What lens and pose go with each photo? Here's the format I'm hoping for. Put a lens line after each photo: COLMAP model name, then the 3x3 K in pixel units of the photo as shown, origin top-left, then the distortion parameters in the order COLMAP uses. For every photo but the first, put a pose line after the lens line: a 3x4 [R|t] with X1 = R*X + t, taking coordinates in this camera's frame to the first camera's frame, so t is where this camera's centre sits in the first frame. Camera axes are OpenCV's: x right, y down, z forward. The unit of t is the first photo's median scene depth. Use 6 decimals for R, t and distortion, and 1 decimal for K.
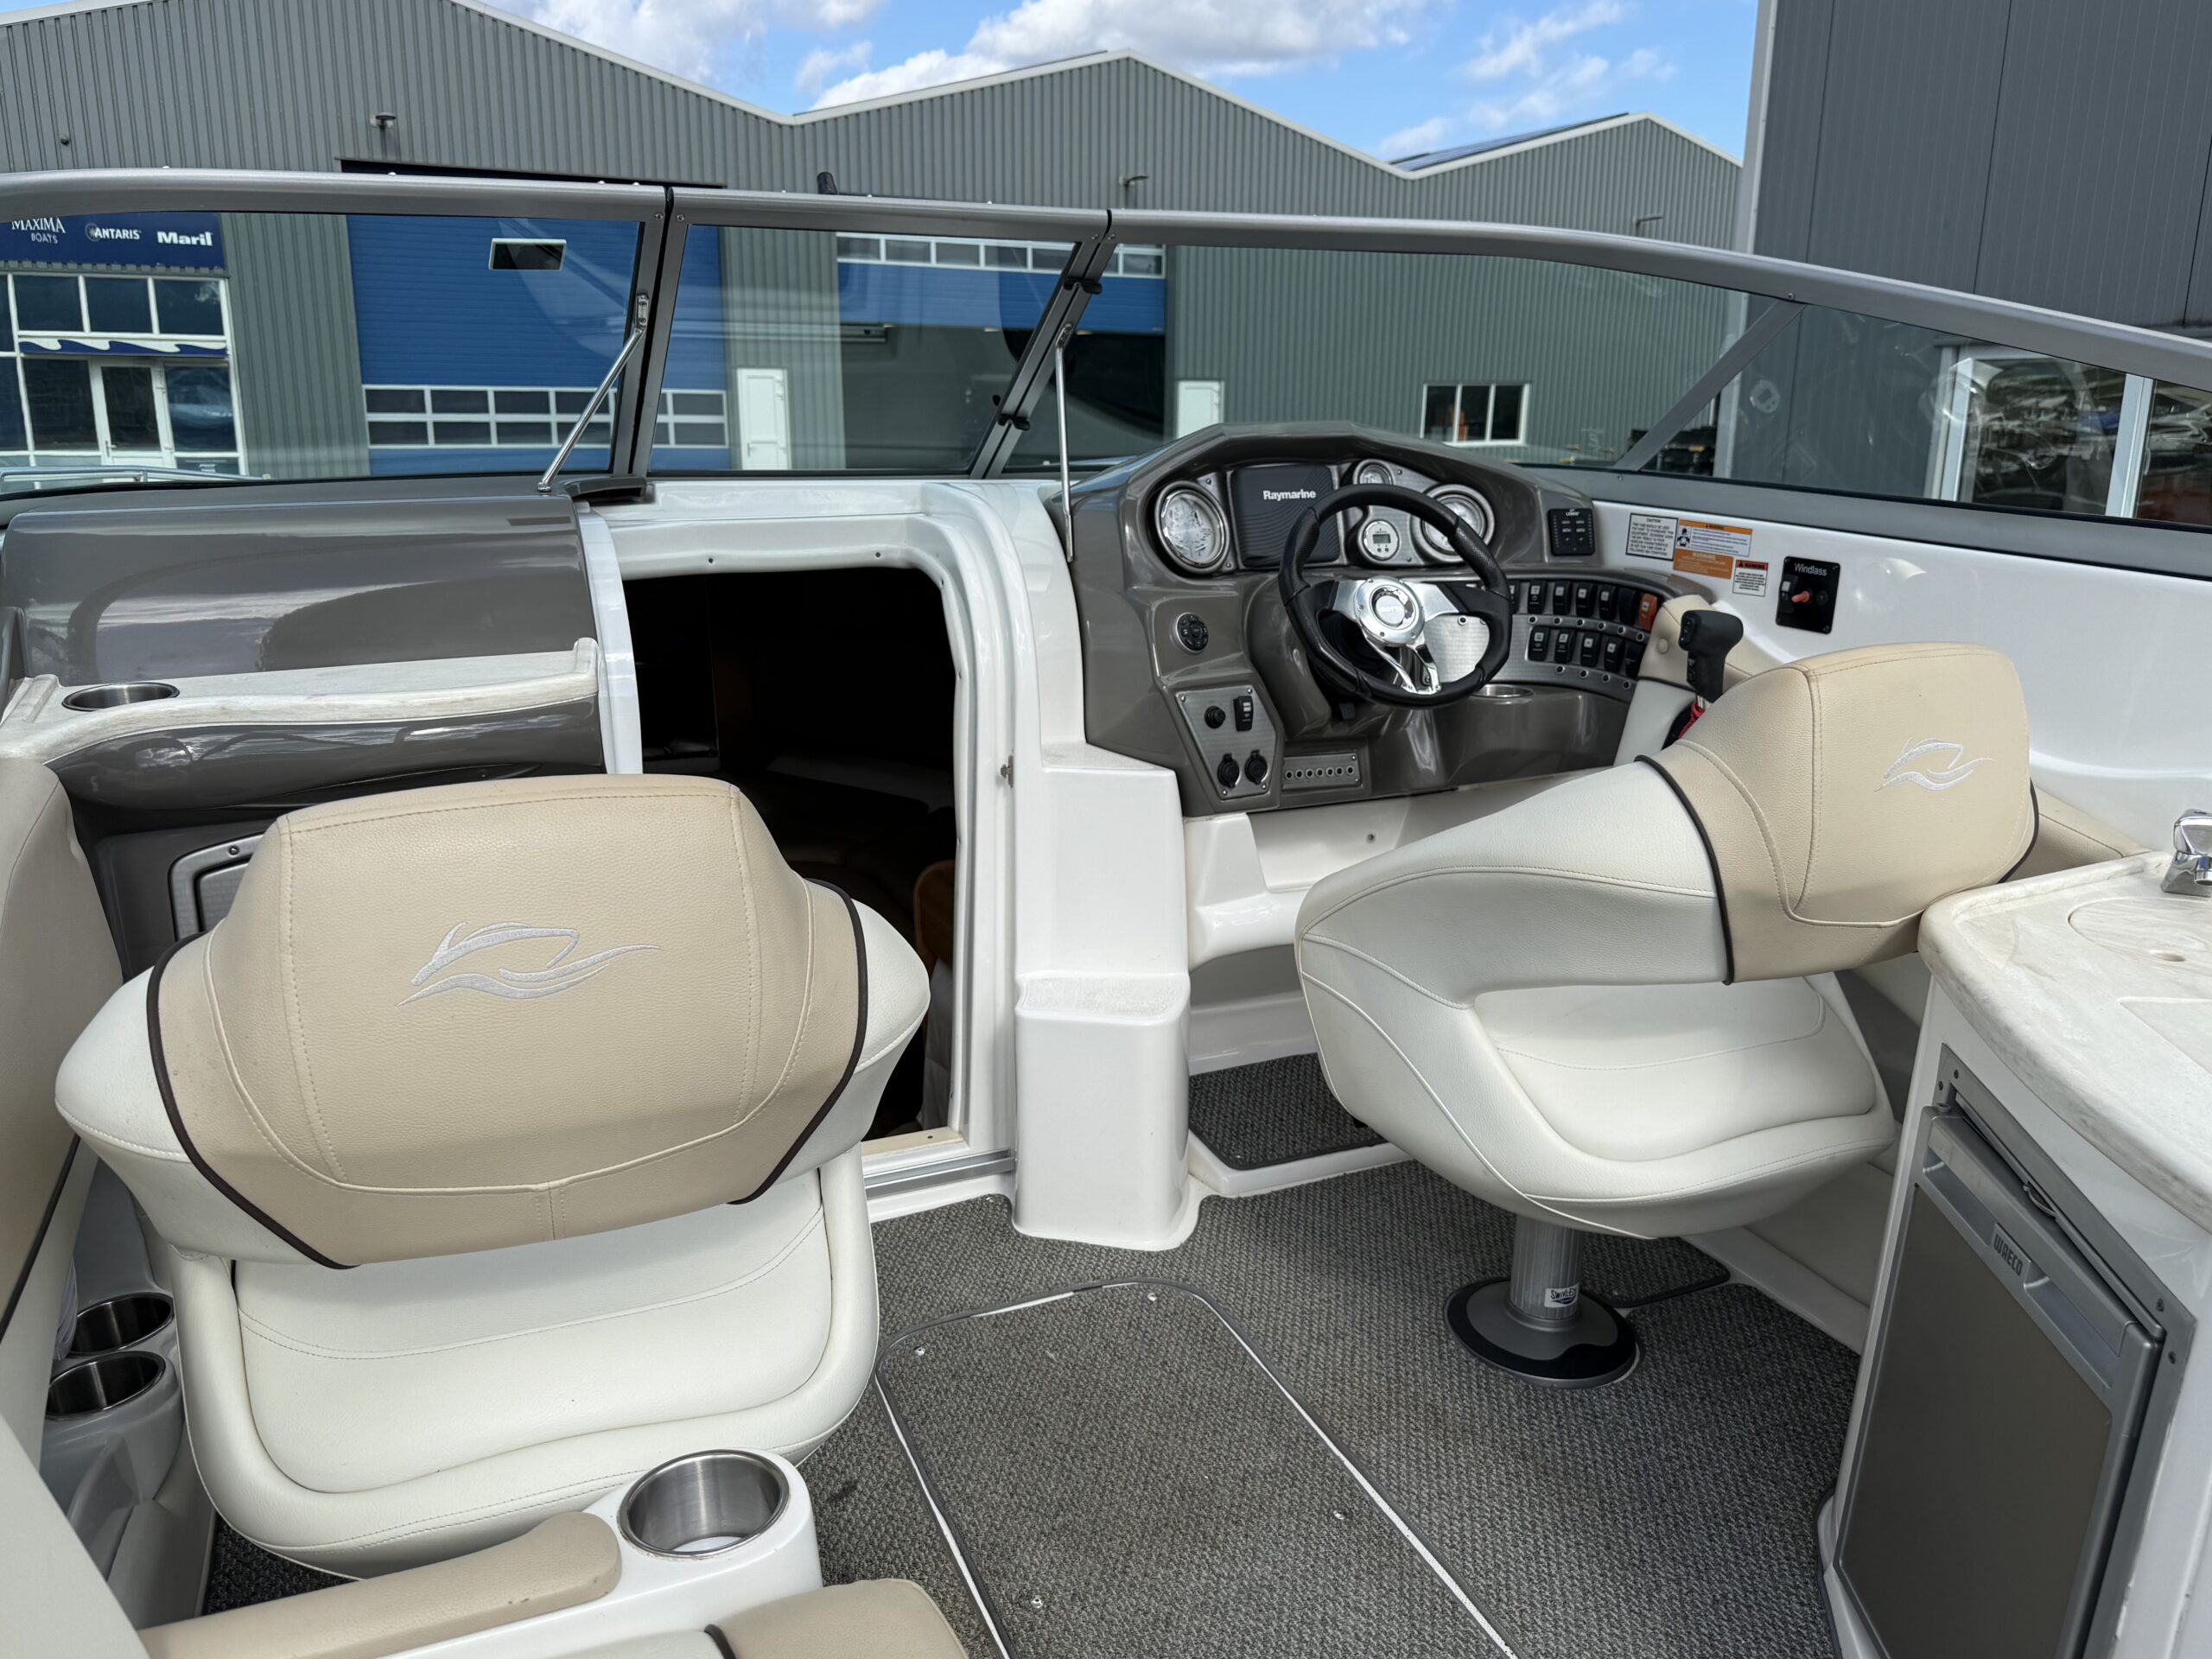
lens RADIAL K [[1635.3, 0, 1095.1], [0, 1635.3, 830.9], [0, 0, 1]] dist [0.152126, -0.284048]
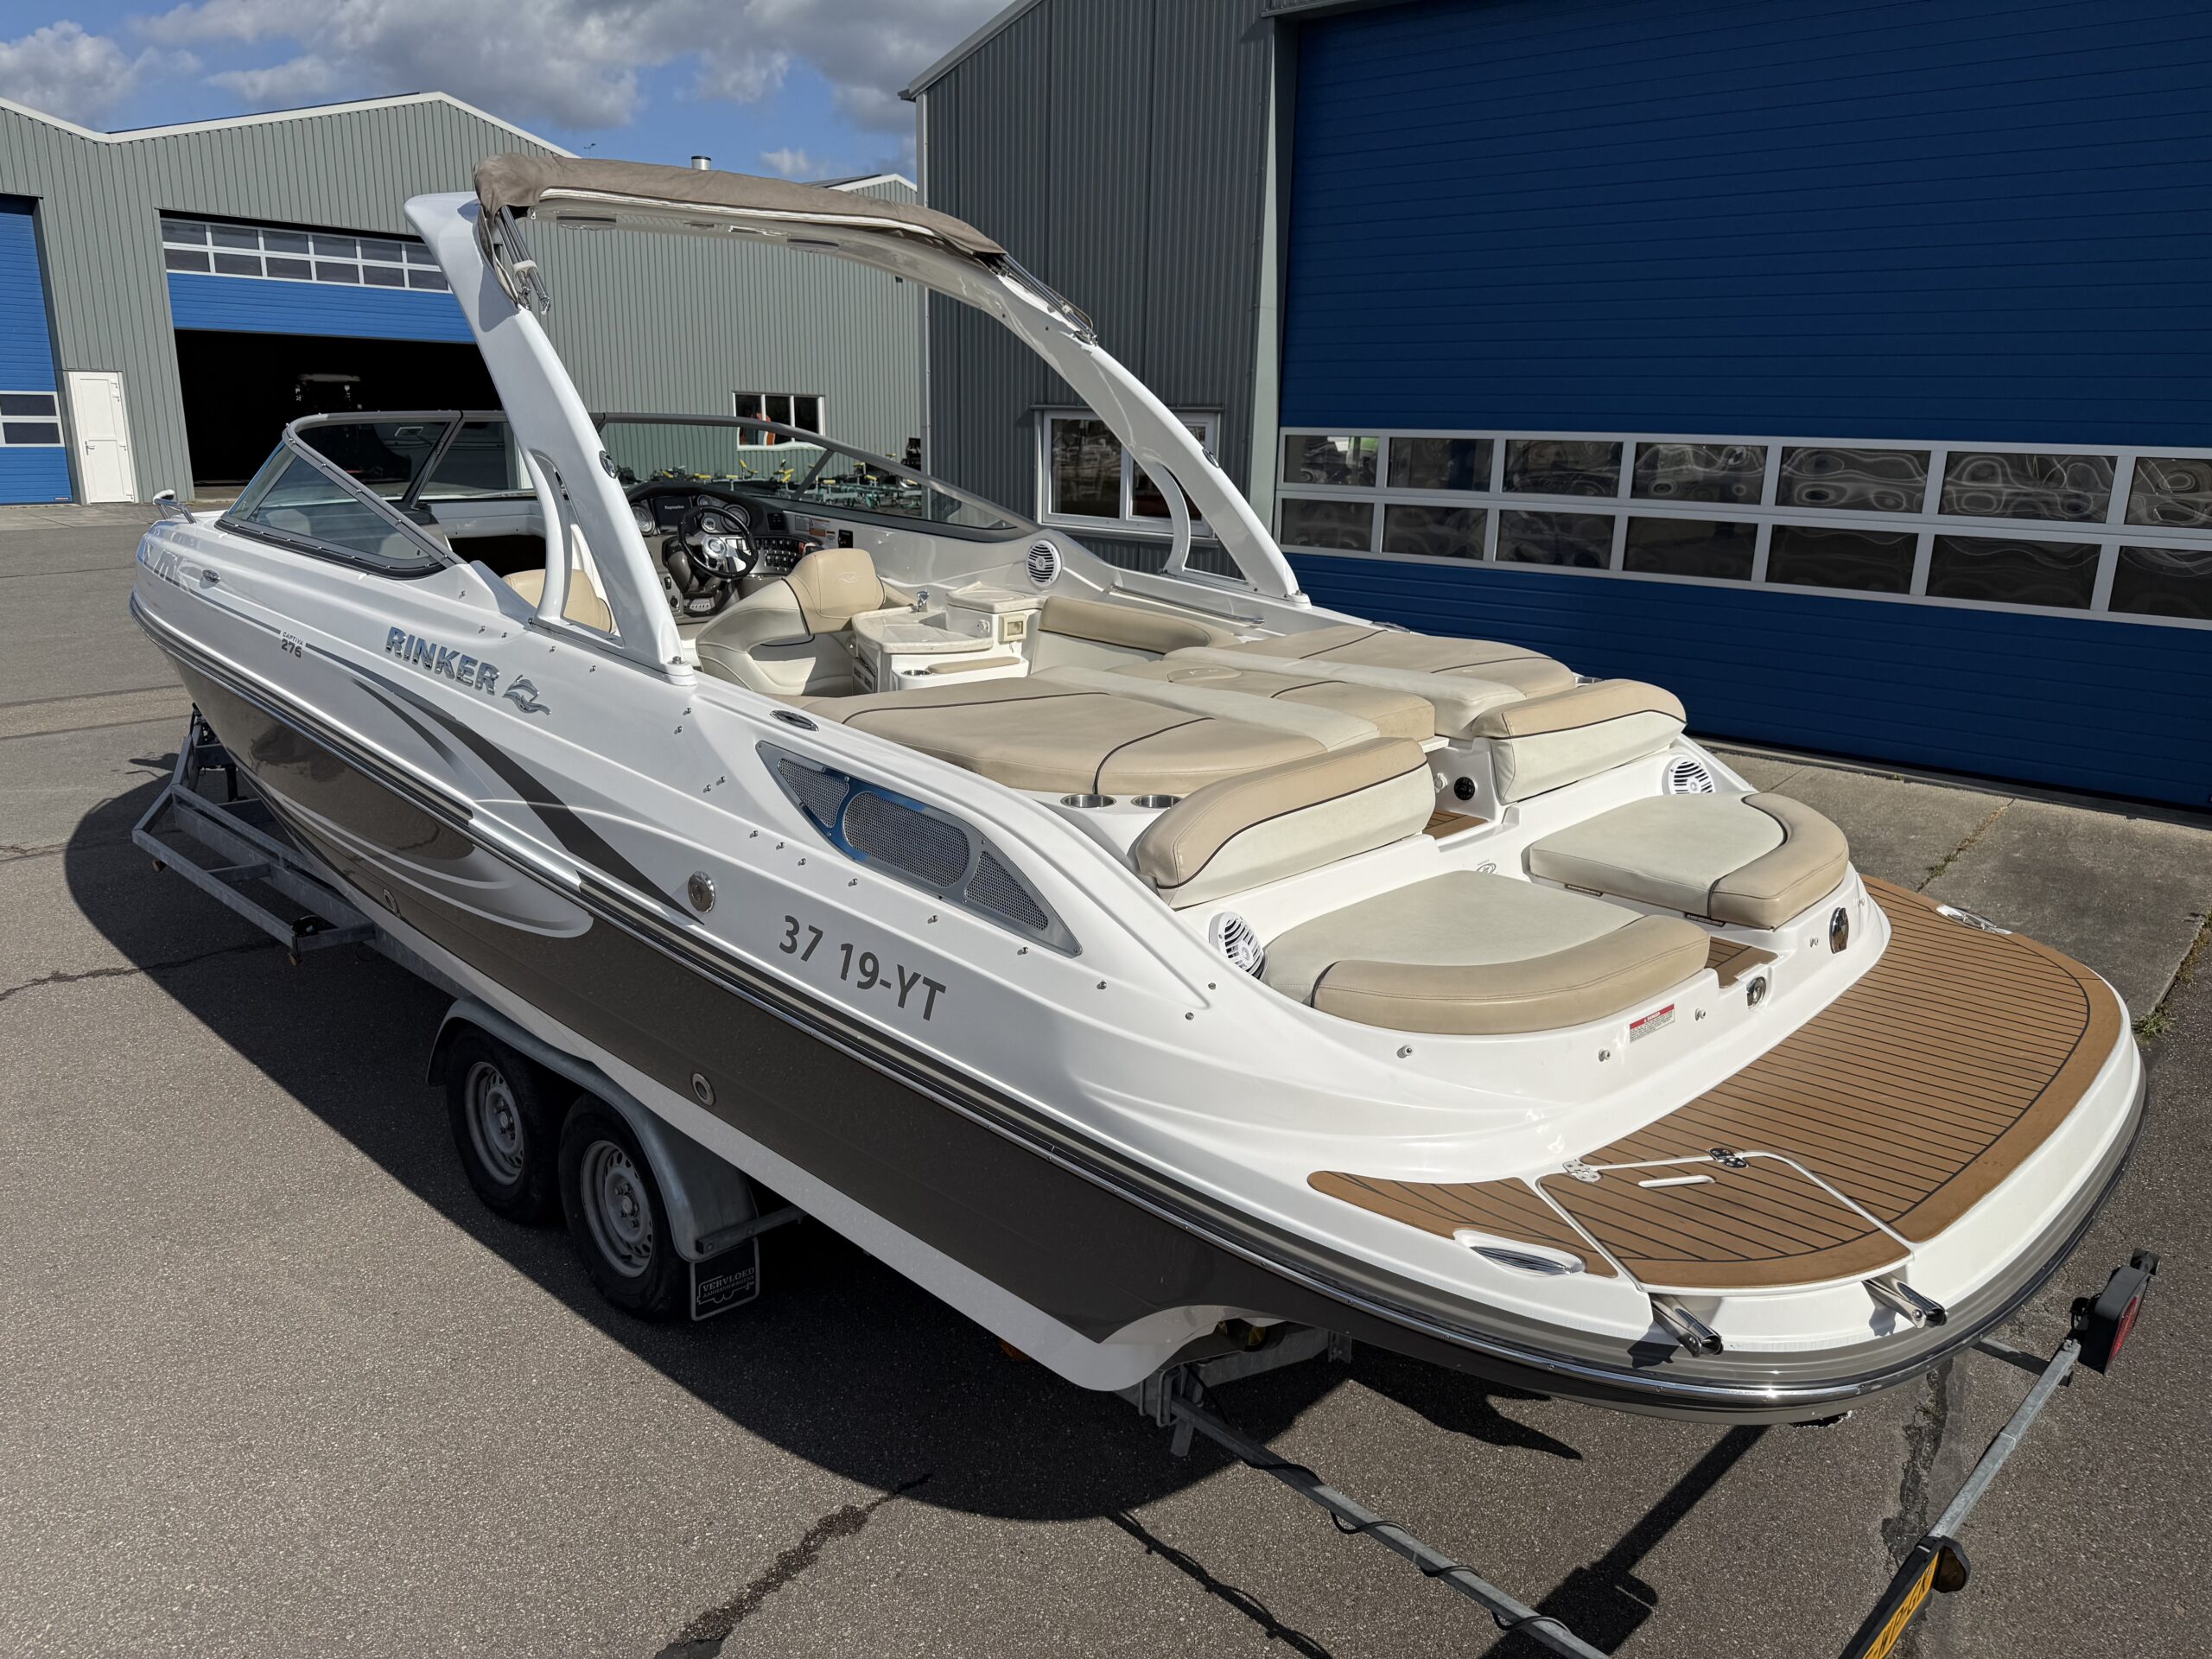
lens RADIAL K [[1503.3, 0, 1106.0], [0, 1503.3, 829.5], [0, 0, 1]] dist [0.002304, 0.001206]
pose [[0.910989, -0.084167, 0.403751, -0.333023], [0.075726, 0.996447, 0.036860, 0.342944], [-0.405419, -0.003004, 0.914126, -1.856727]]
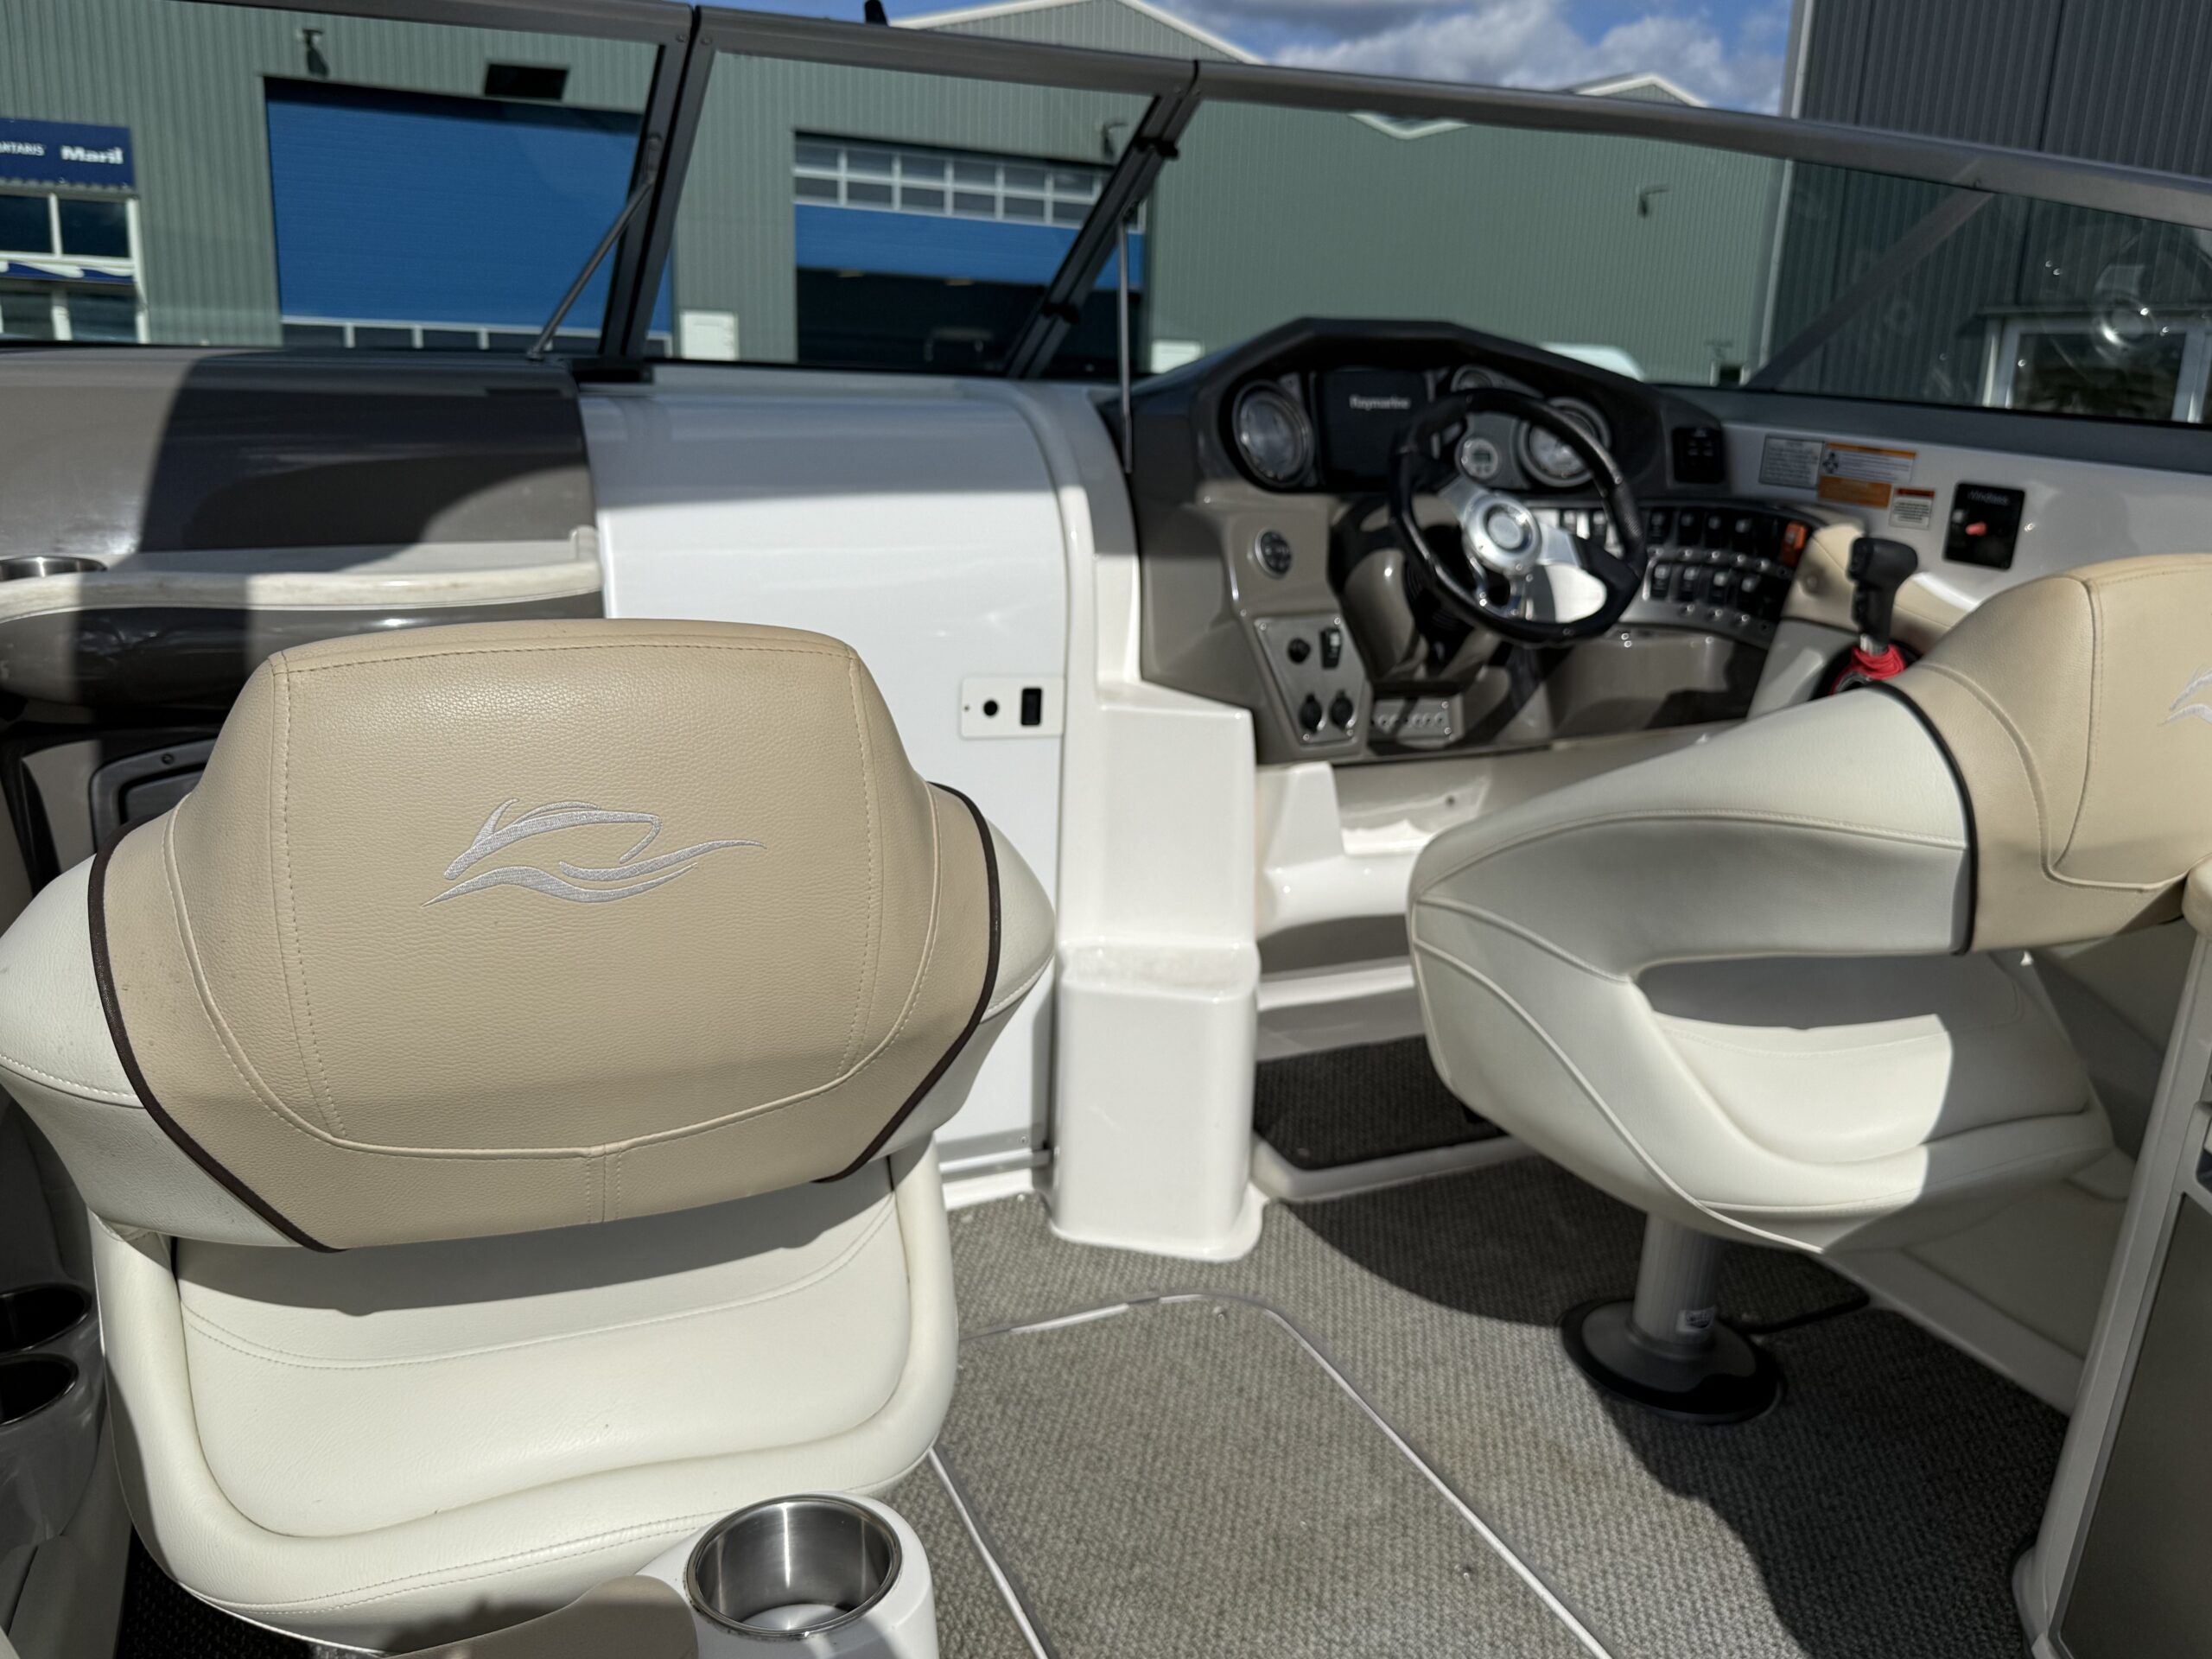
lens RADIAL K [[1748.0, 0, 1106.0], [0, 1748.0, 829.5], [0, 0, 1]] dist [0.100851, -0.164901]
pose [[0.999292, 0.024723, 0.028373, -0.055579], [-0.024916, 0.999669, 0.006441, 0.023098], [-0.028205, -0.007143, 0.999577, 0.077488]]
